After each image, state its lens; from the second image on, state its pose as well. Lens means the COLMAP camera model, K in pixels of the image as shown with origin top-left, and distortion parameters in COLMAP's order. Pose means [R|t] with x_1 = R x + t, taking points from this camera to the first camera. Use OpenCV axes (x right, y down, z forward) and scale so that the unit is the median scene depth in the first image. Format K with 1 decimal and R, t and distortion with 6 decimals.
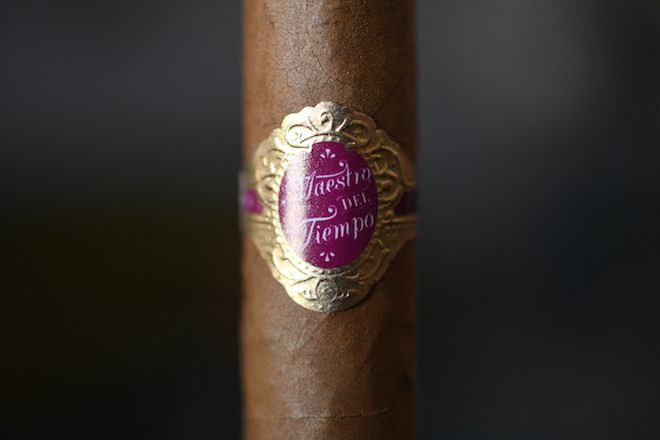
lens RADIAL K [[1397.5, 0, 329.5], [0, 1397.5, 217.8], [0, 0, 1]] dist [0.046685, 0.000000]
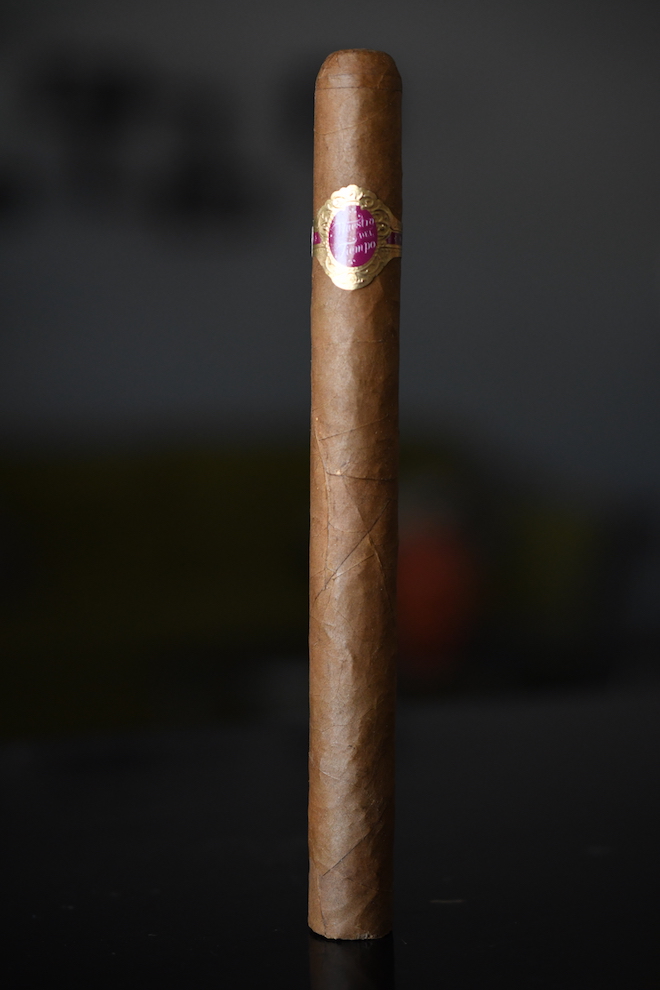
lens RADIAL K [[2096.3, 0, 332.4], [0, 2096.3, 497.5], [0, 0, 1]] dist [0.046685, 0.000000]
pose [[0.996093, 0.016054, -0.086841, 0.237813], [-0.018146, 0.999563, -0.023348, 0.436701], [0.086428, 0.024832, 0.995949, -2.004440]]
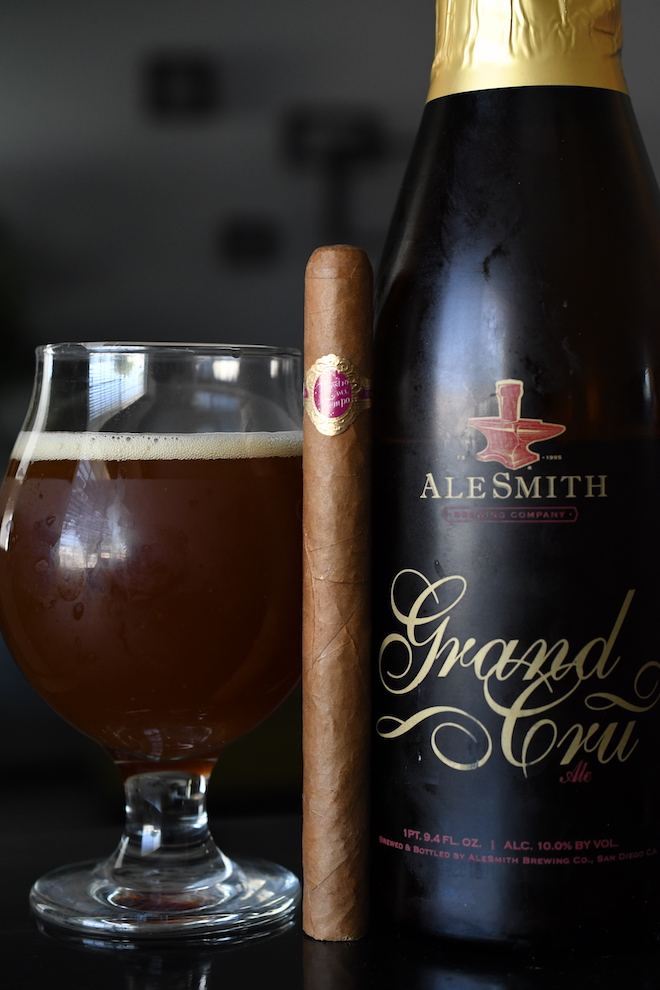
lens RADIAL K [[2096.3, 0, 329.6], [0, 2096.3, 495.0], [0, 0, 1]] dist [0.046685, 0.000000]
pose [[0.985103, 0.016453, -0.171176, 0.658820], [-0.017751, 0.999824, -0.006055, 0.200199], [0.171046, 0.009004, 0.985222, -2.811955]]
